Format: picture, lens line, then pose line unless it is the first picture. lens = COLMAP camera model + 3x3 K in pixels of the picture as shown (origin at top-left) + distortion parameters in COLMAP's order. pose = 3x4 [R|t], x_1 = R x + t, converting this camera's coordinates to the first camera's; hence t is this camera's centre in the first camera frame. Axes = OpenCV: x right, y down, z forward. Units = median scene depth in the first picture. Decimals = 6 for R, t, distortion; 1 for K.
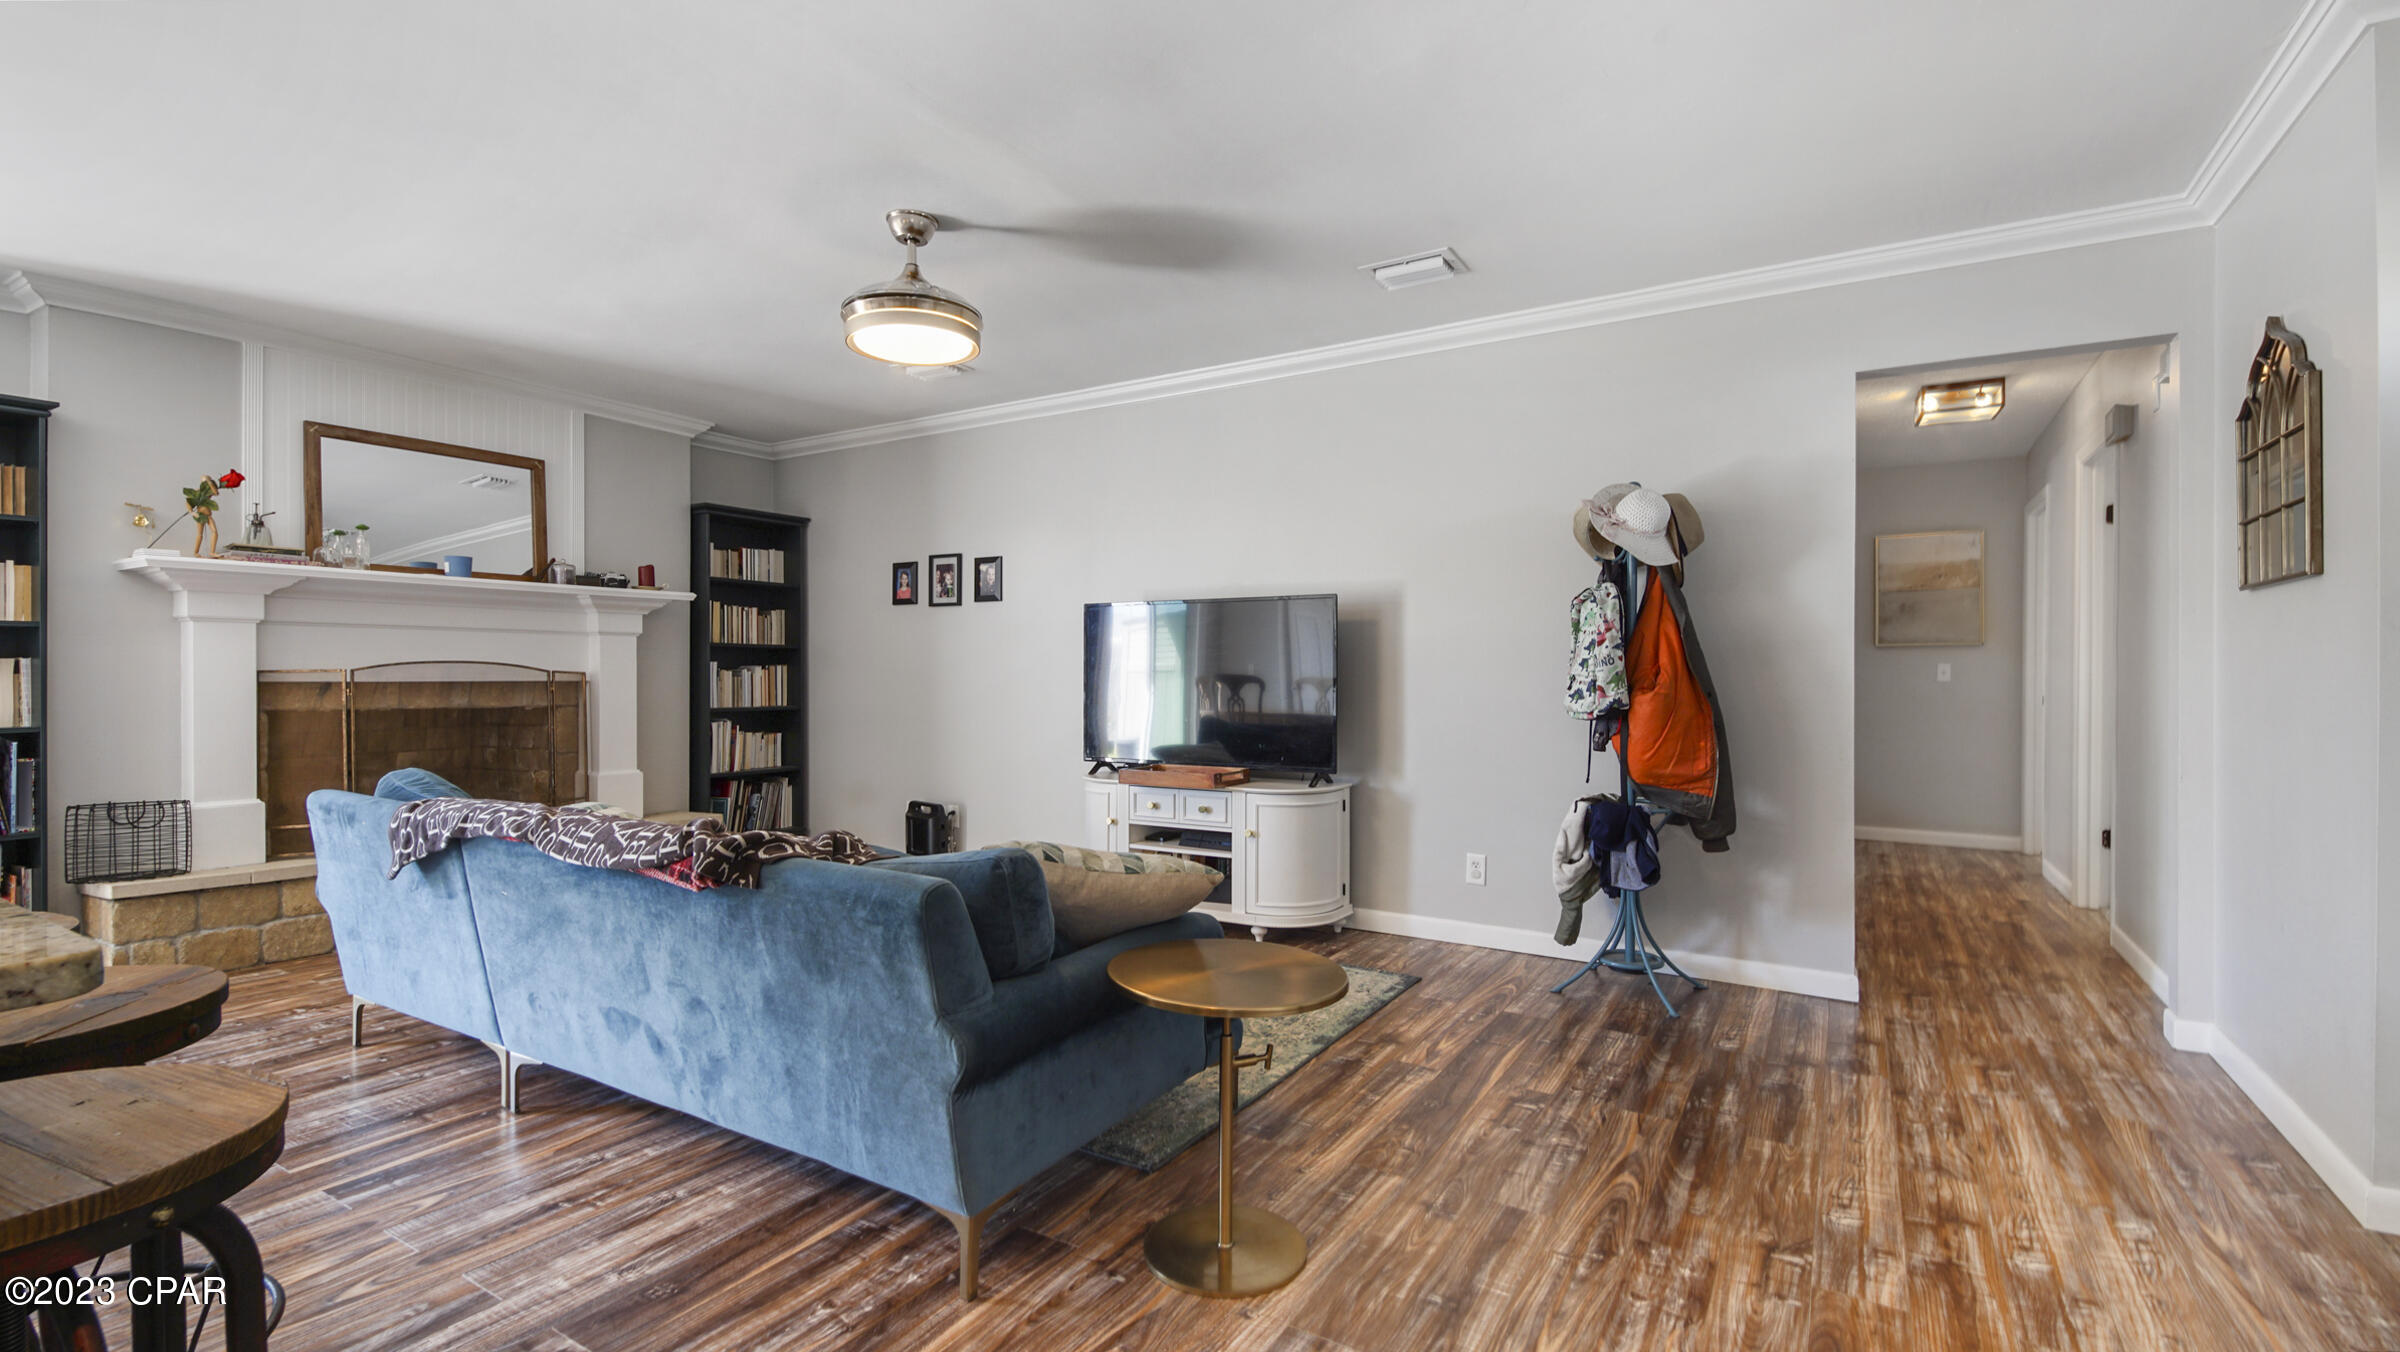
lens RADIAL K [[1056.3, 0, 1204.8], [0, 1056.3, 677.1], [0, 0, 1]] dist [0.024227, -0.013940]
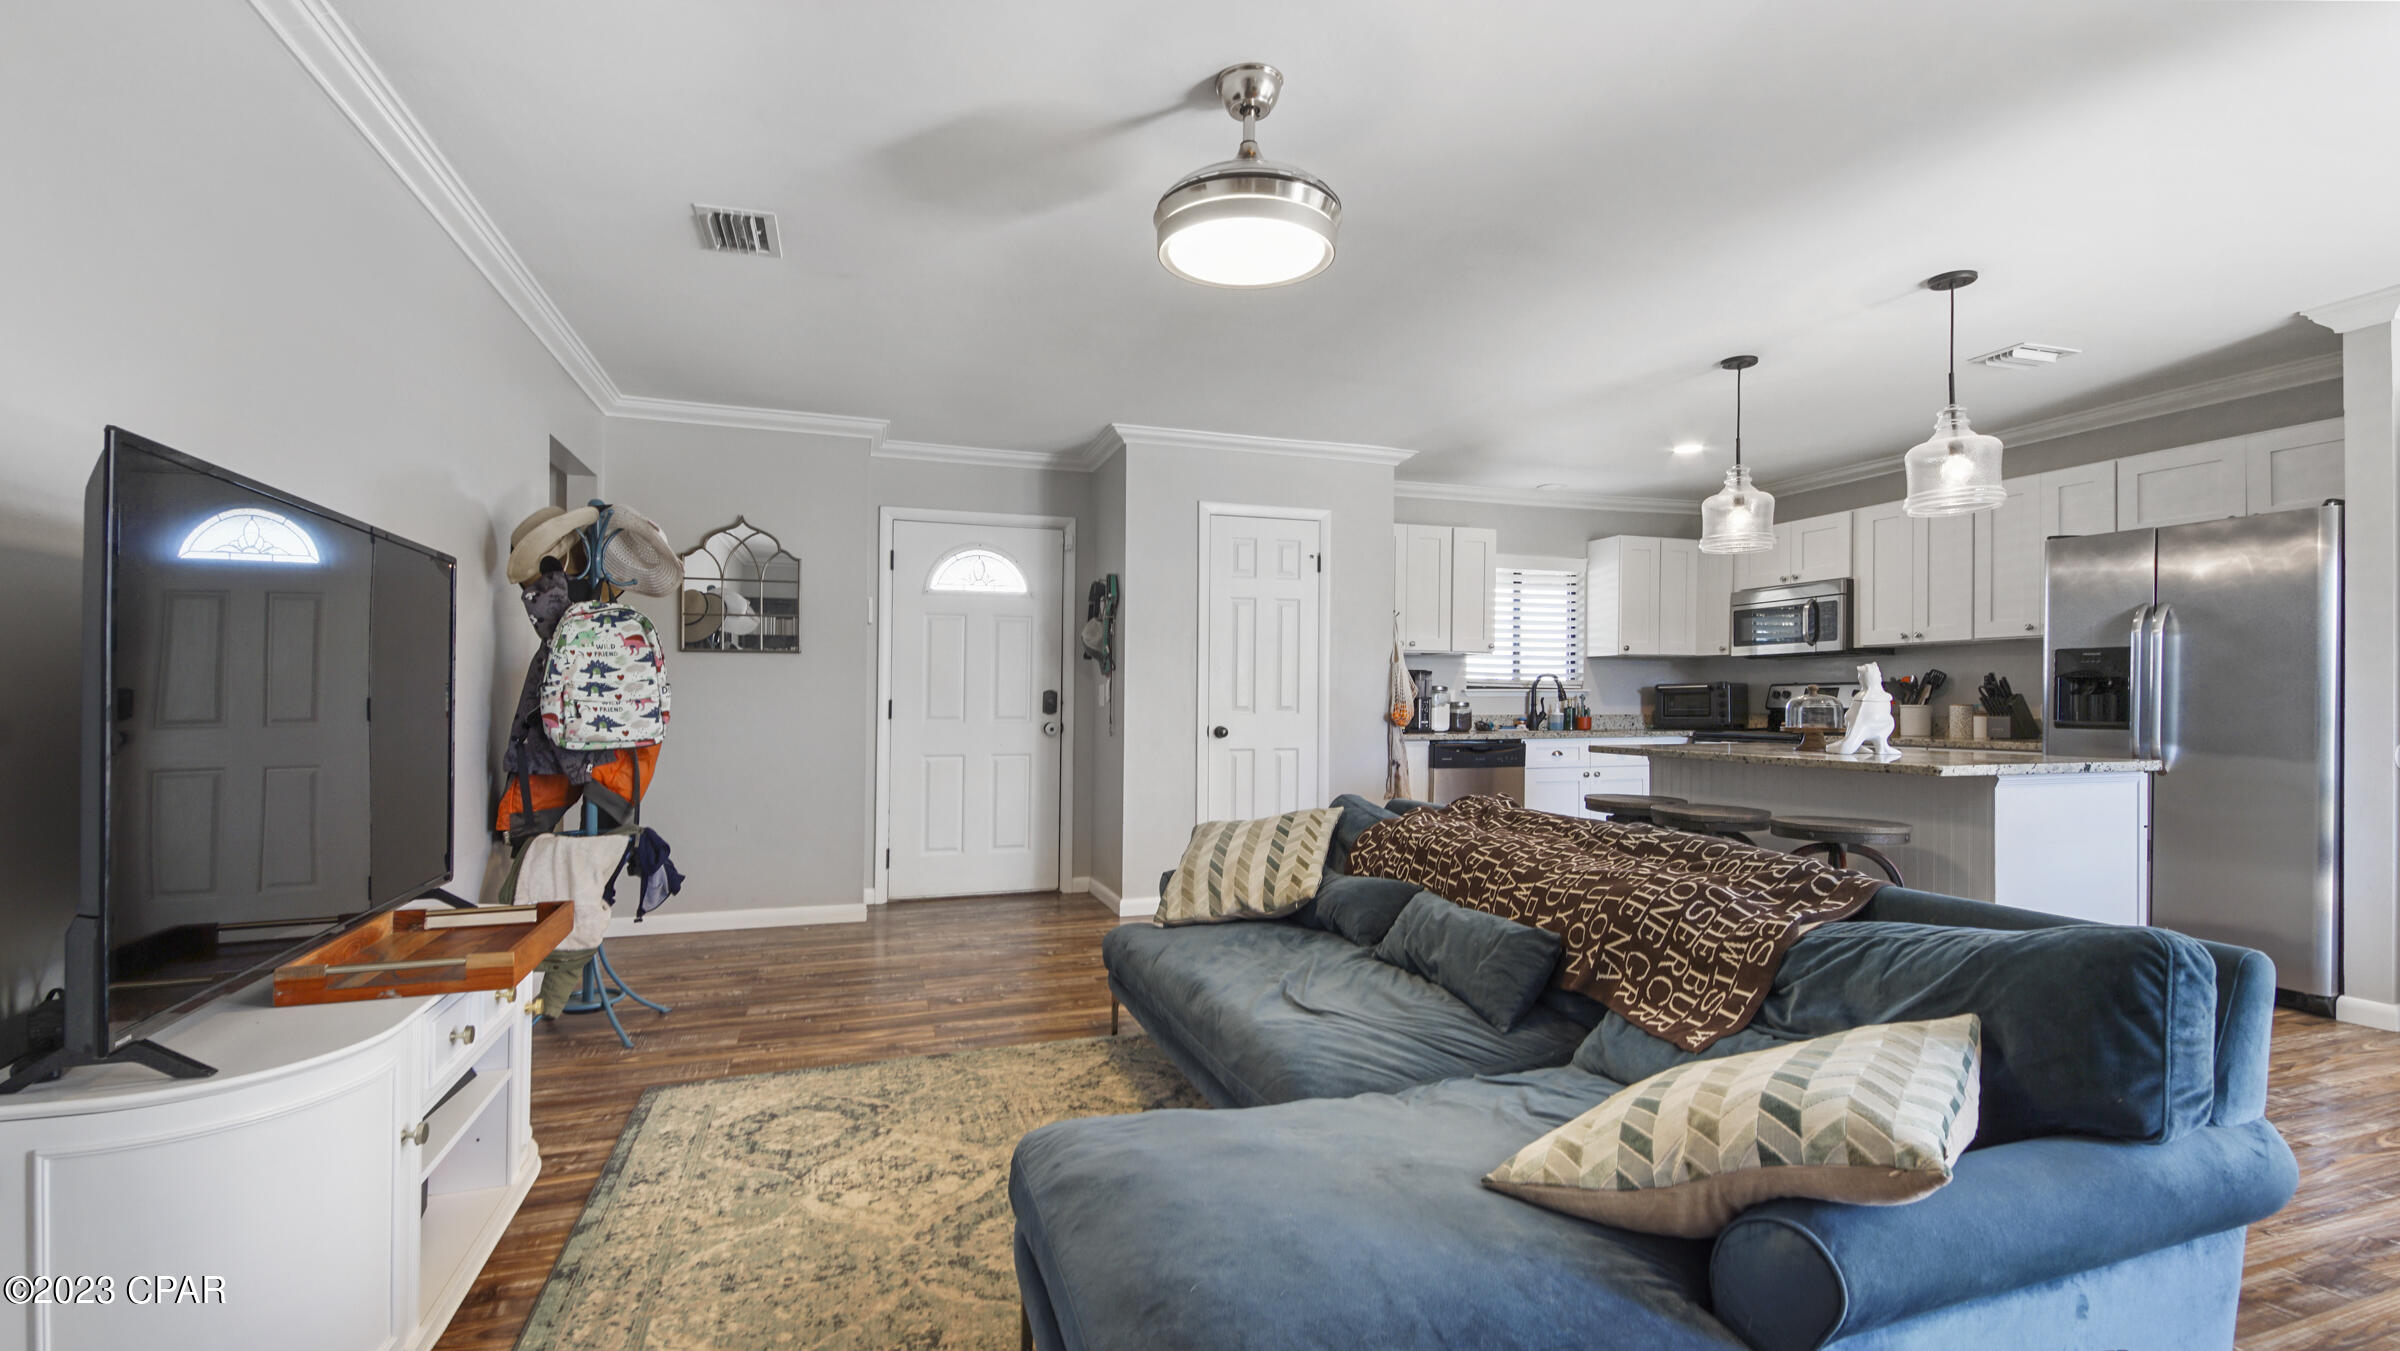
lens RADIAL K [[1056.3, 0, 1237.3], [0, 1056.3, 685.1], [0, 0, 1]] dist [0.024227, -0.013940]
pose [[-0.782749, 0.003554, 0.622327, -0.459508], [-0.001455, 0.999971, -0.007541, -0.006469], [-0.622335, -0.006808, -0.782721, 0.980041]]
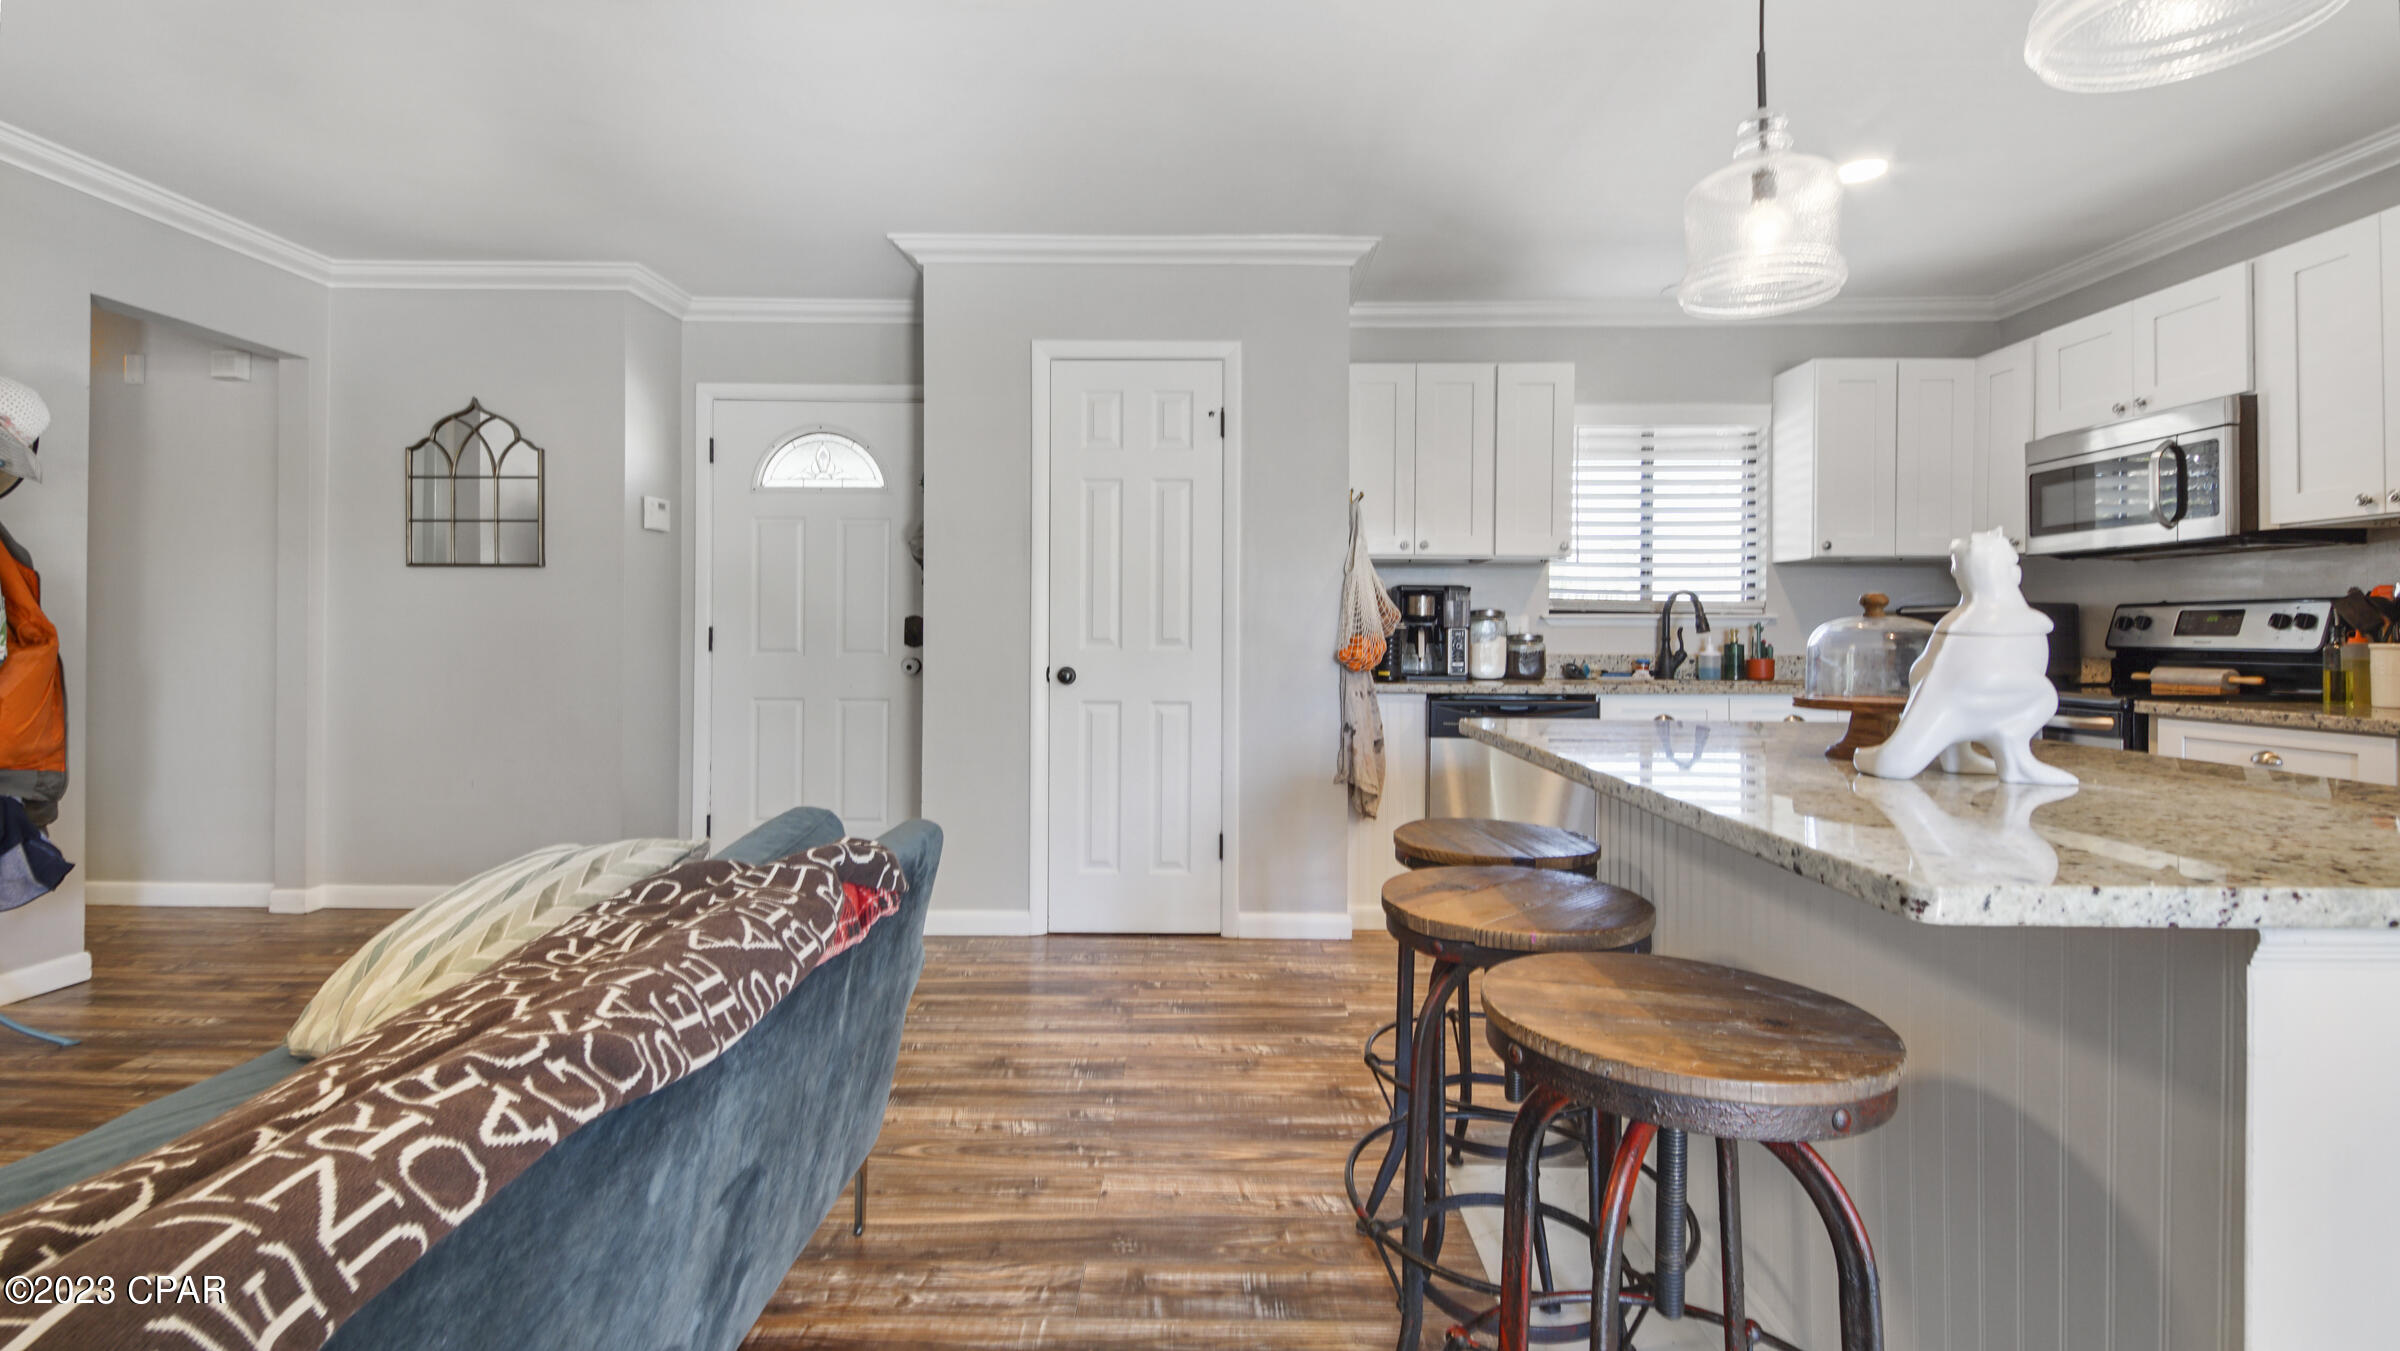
lens RADIAL K [[1056.3, 0, 1248.0], [0, 1056.3, 626.0], [0, 0, 1]] dist [0.024227, -0.013940]
pose [[-0.523271, -0.003888, 0.852157, -0.474015], [-0.003240, 0.999991, 0.002573, -0.003766], [-0.852160, -0.001415, -0.523279, 0.428543]]
